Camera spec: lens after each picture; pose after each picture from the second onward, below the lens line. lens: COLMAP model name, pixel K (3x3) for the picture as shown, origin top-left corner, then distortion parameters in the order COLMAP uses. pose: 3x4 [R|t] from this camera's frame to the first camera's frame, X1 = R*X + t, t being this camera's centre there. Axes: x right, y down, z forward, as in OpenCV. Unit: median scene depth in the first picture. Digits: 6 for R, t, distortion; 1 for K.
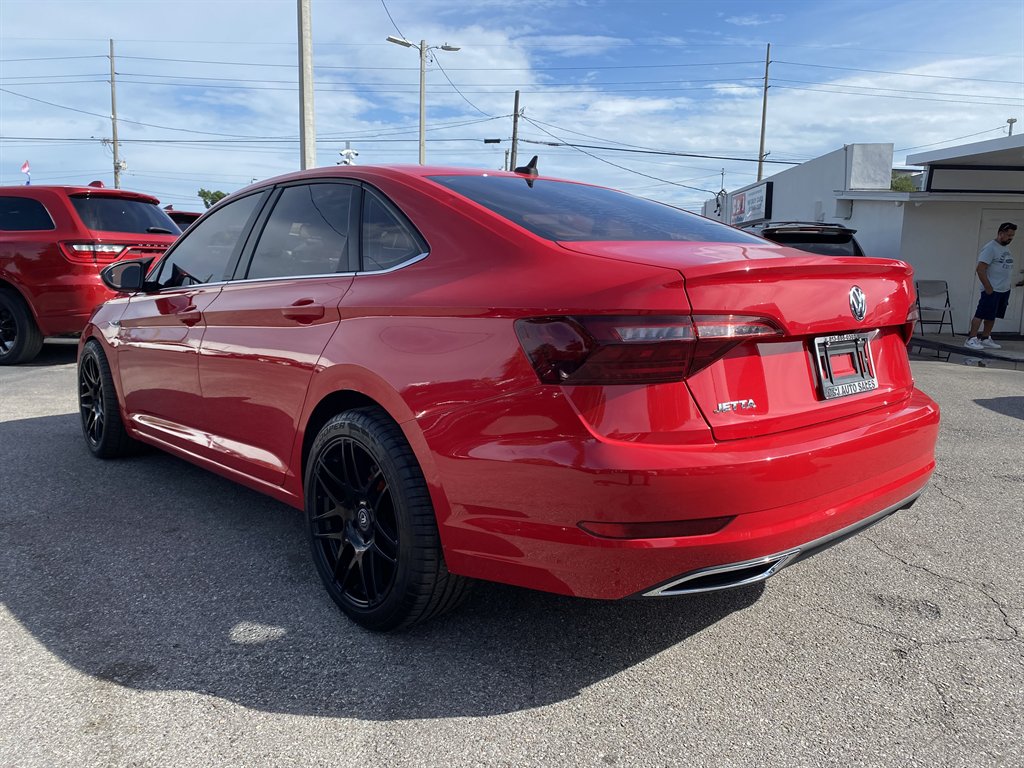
lens RADIAL K [[781.4, 0, 506.2], [0, 781.4, 387.1], [0, 0, 1]] dist [0.011967, -0.001389]
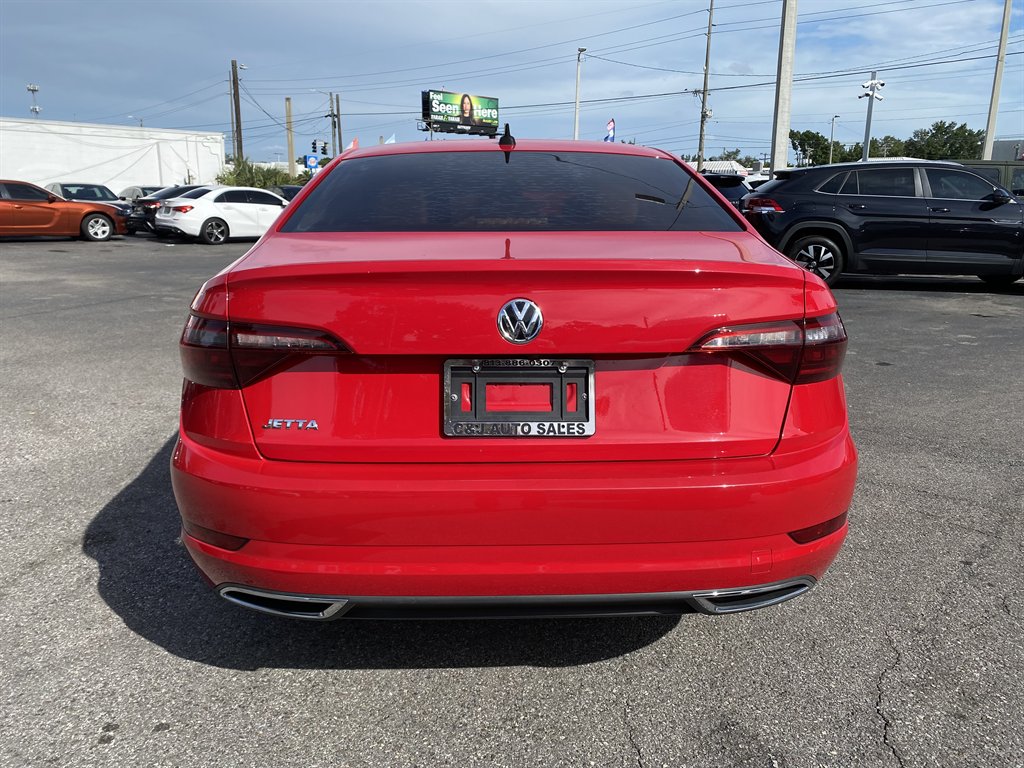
lens RADIAL K [[781.4, 0, 512.5], [0, 781.4, 377.8], [0, 0, 1]] dist [0.011967, -0.001389]
pose [[0.755383, 0.131483, -0.641957, 0.106668], [-0.091609, 0.991232, 0.095224, -0.014177], [0.648848, -0.013122, 0.760805, 0.046718]]
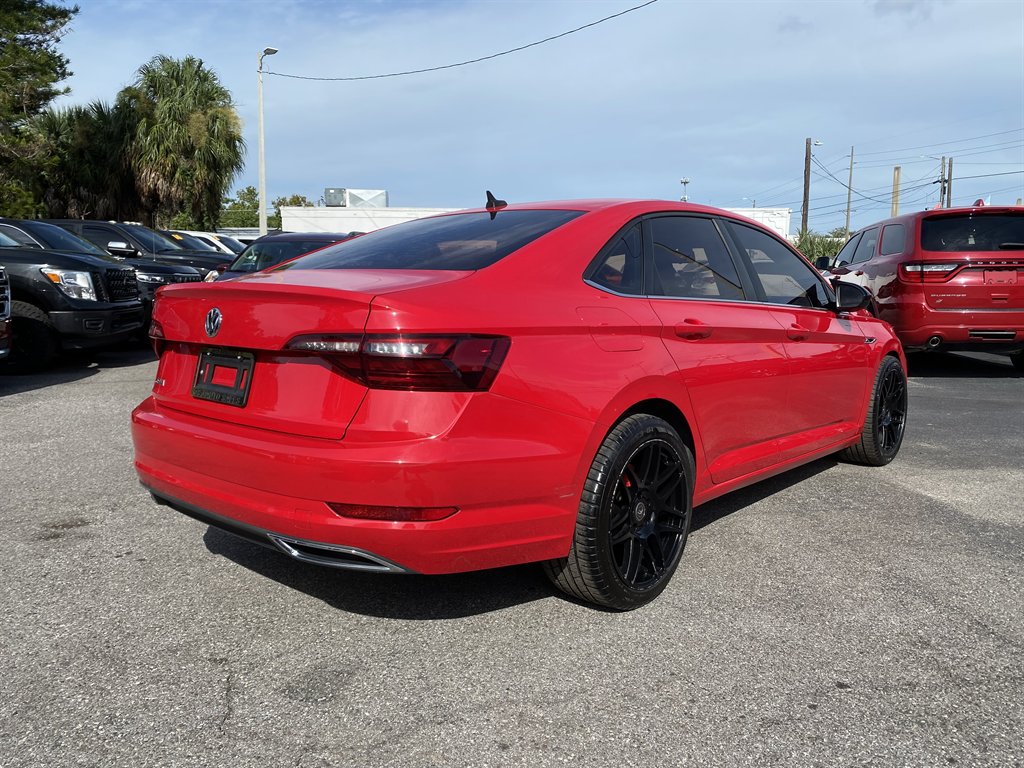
lens RADIAL K [[781.4, 0, 512.2], [0, 781.4, 382.3], [0, 0, 1]] dist [0.011967, -0.001389]
pose [[0.119501, 0.119789, -0.985581, 0.187181], [-0.146432, 0.983965, 0.101837, -0.023106], [0.981976, 0.132151, 0.135126, 0.145410]]
